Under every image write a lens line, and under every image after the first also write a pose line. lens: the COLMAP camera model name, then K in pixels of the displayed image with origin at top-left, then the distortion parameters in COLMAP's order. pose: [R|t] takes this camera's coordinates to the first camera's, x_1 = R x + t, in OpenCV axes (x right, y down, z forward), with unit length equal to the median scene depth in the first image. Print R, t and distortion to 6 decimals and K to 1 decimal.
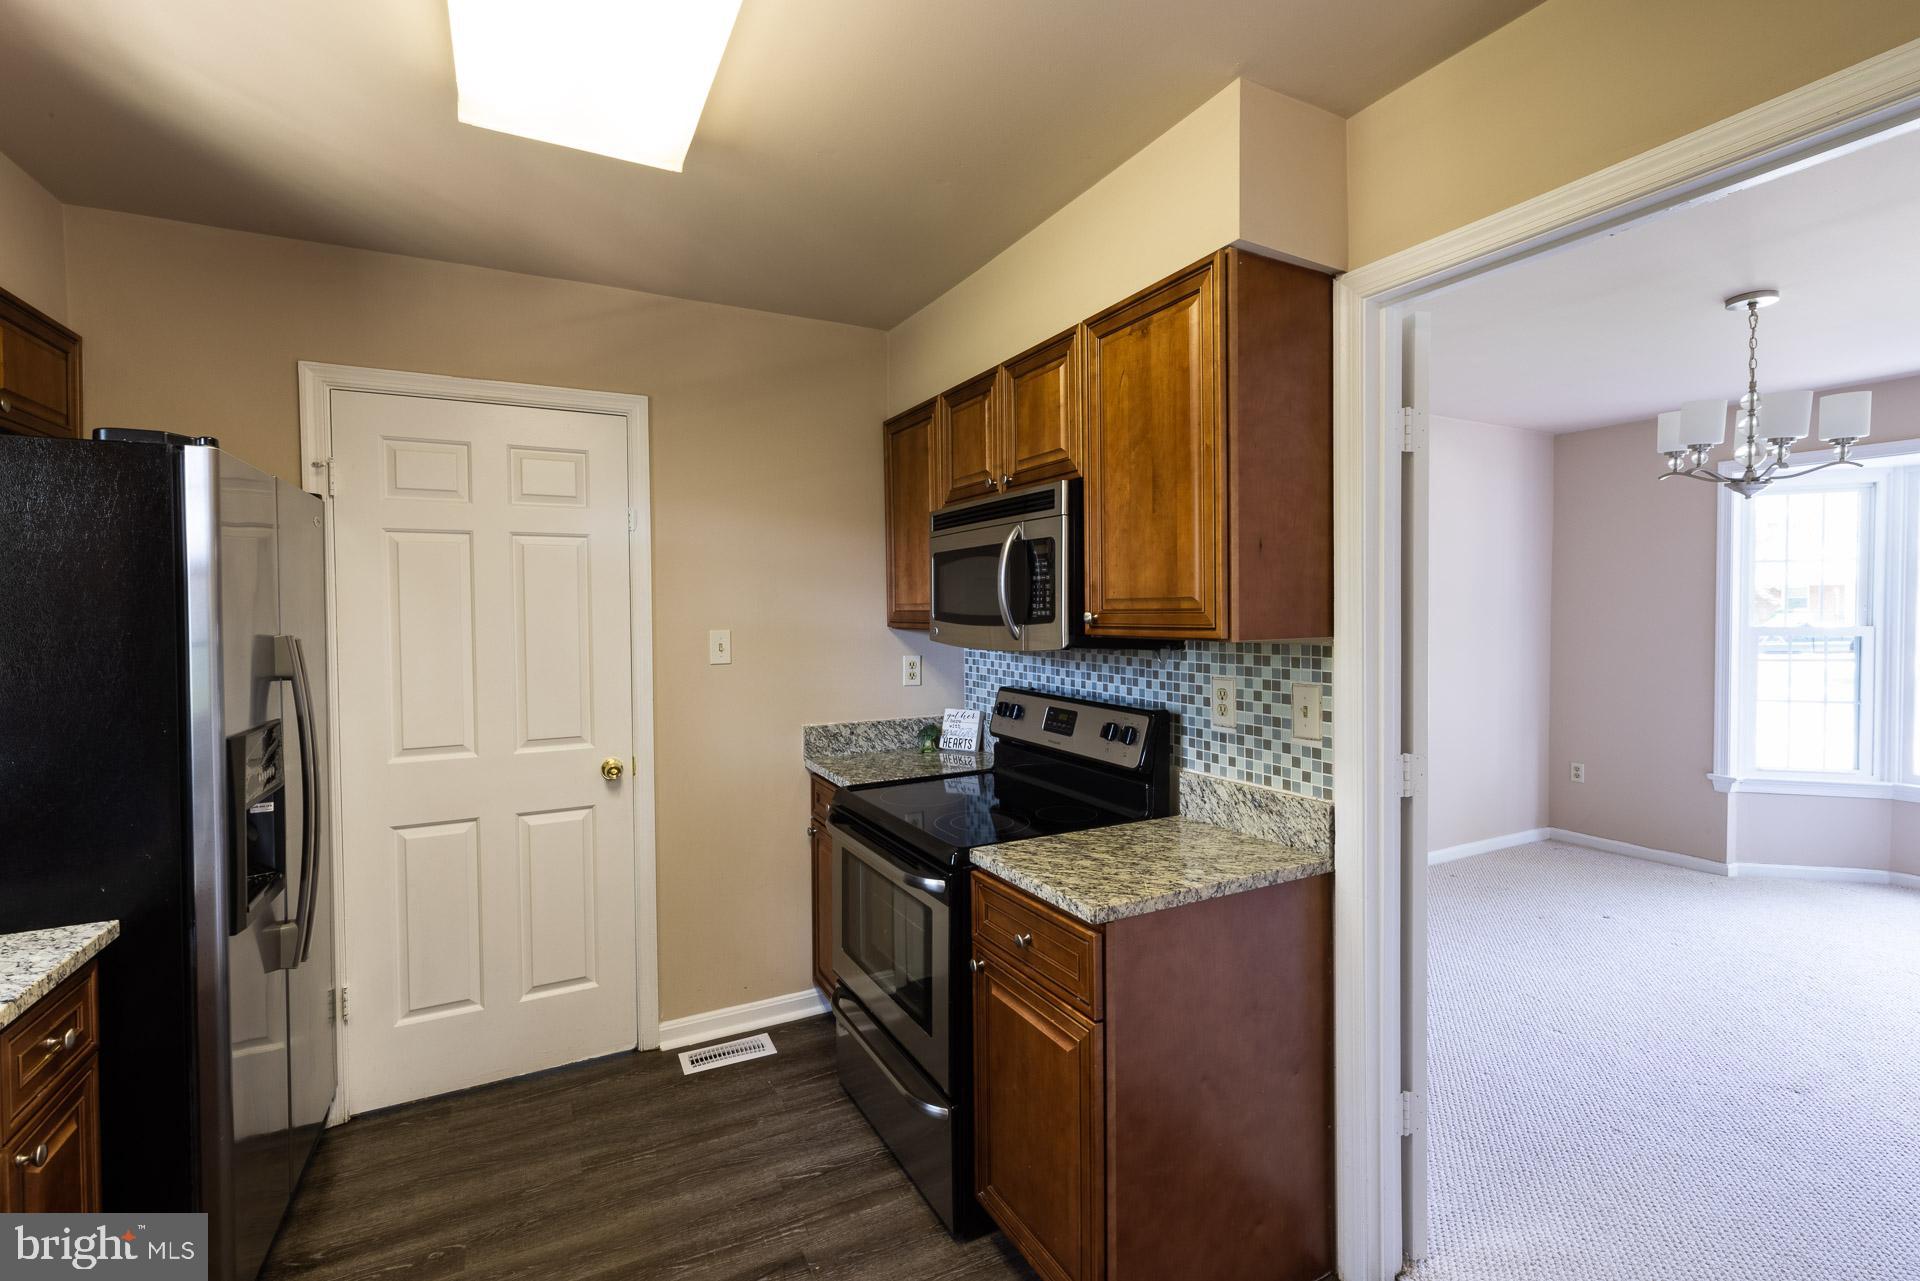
lens RADIAL K [[856.3, 0, 963.9], [0, 856.3, 630.2], [0, 0, 1]] dist [0.007210, -0.000581]
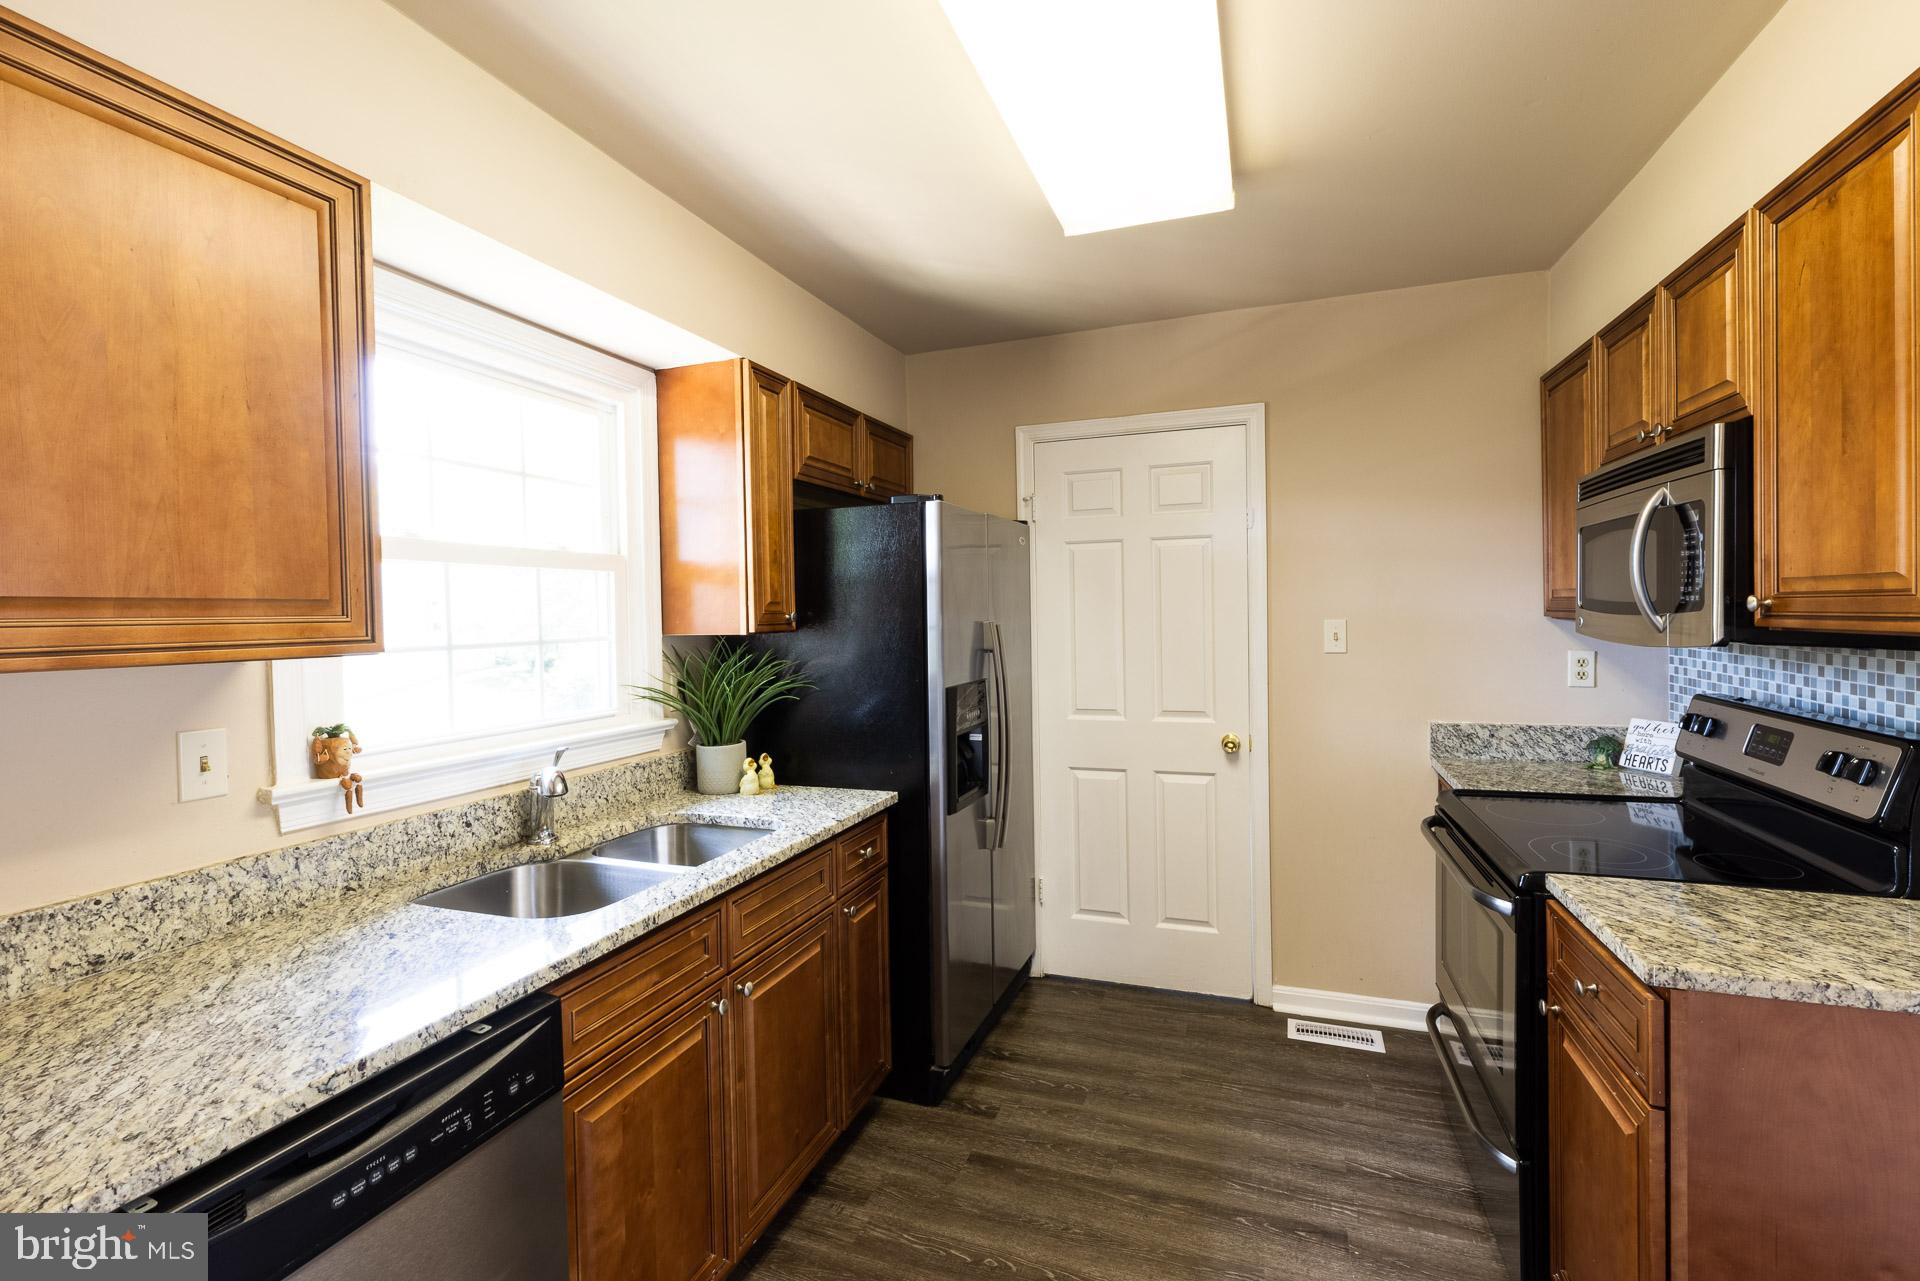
lens RADIAL K [[856.3, 0, 963.9], [0, 856.3, 630.2], [0, 0, 1]] dist [0.007210, -0.000581]
pose [[0.676848, 0.012751, -0.736012, 0.213521], [-0.004402, 0.999902, 0.013276, 0.001373], [0.736109, -0.005746, 0.676838, -0.013542]]
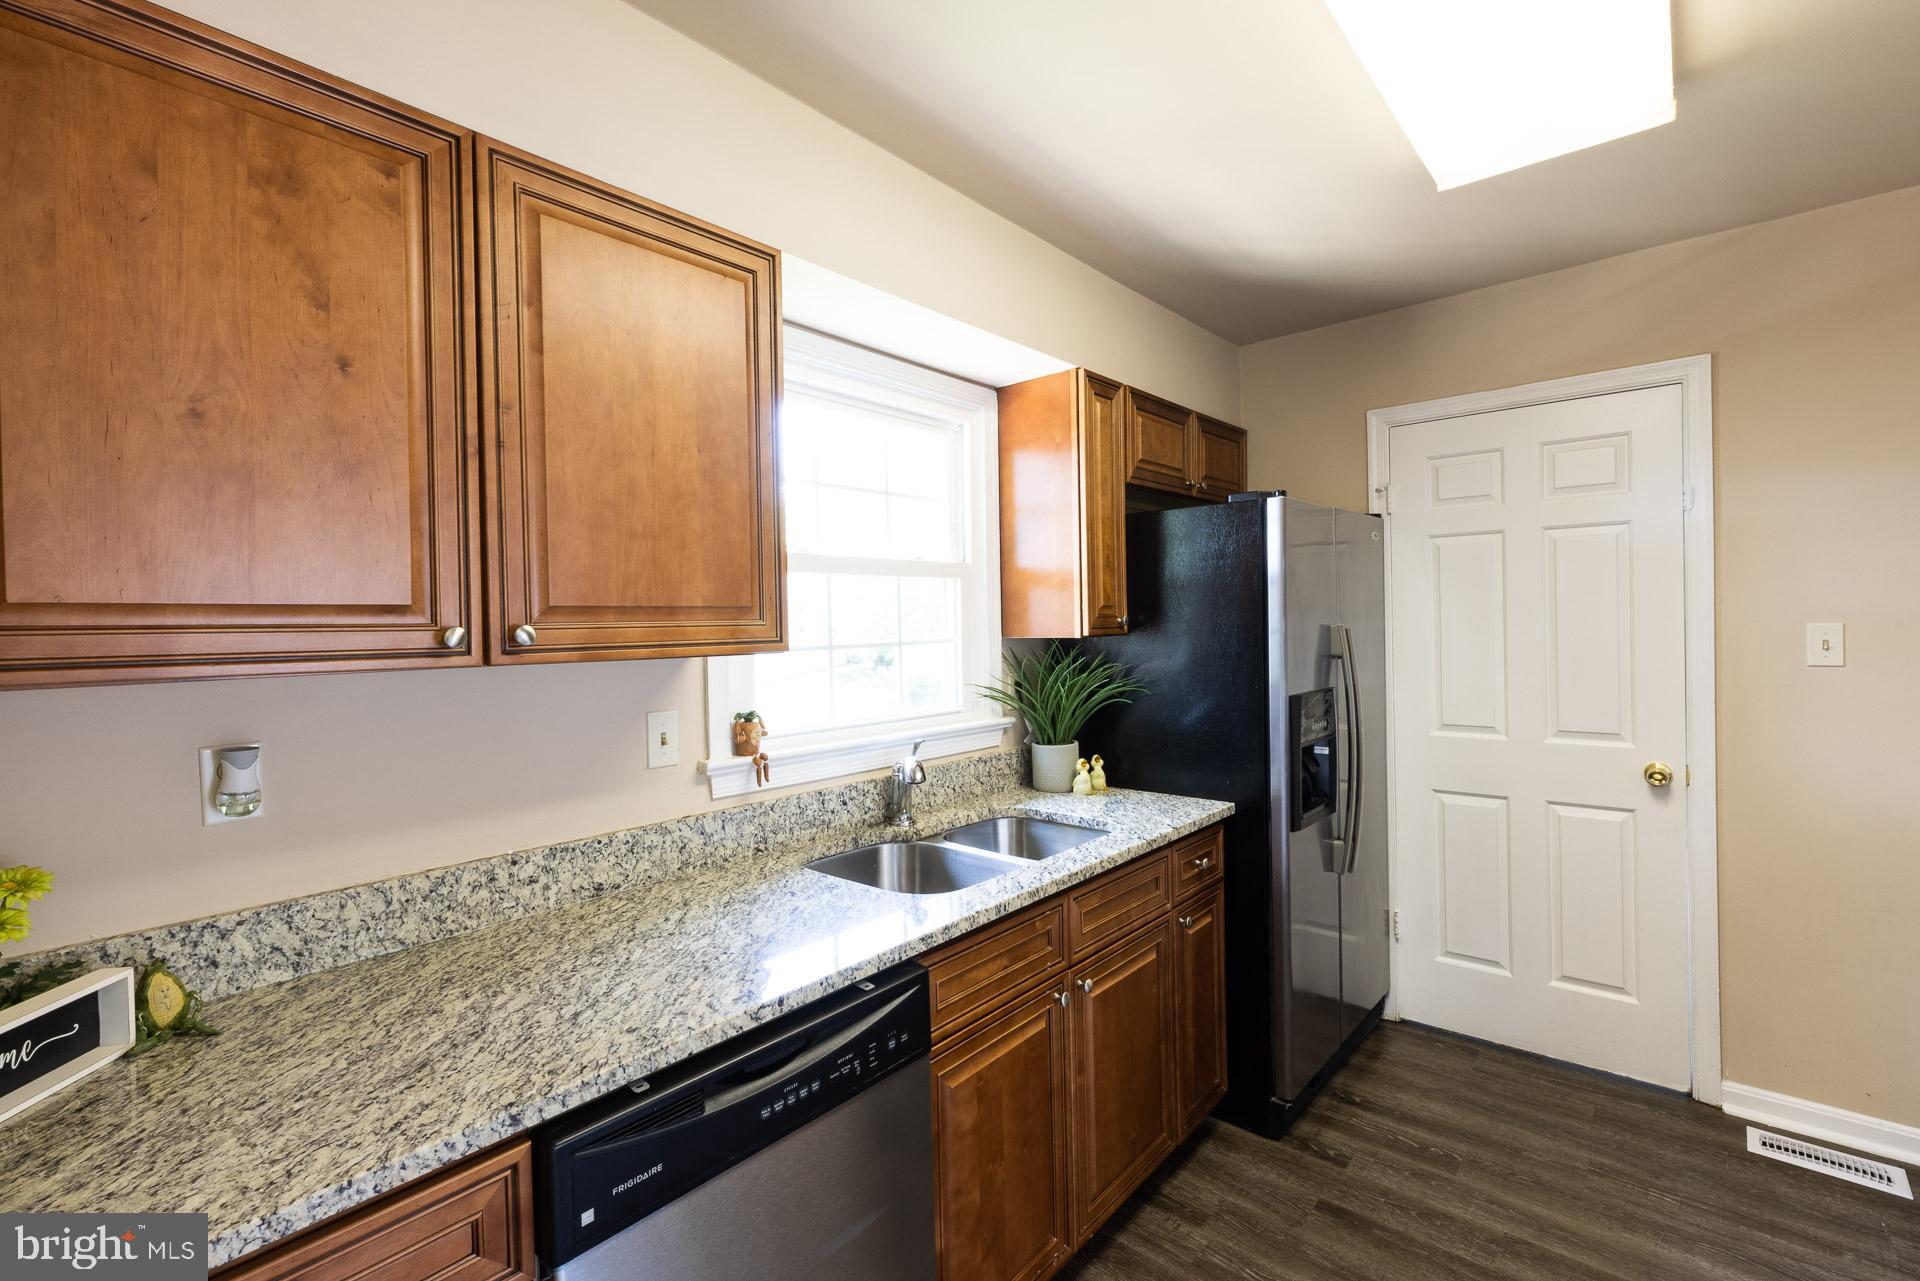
lens RADIAL K [[856.3, 0, 963.9], [0, 856.3, 630.2], [0, 0, 1]] dist [0.007210, -0.000581]
pose [[0.371969, 0.011832, -0.928170, 0.200967], [-0.003926, 0.999930, 0.011174, 0.001068], [0.928237, -0.000513, 0.371989, -0.034262]]
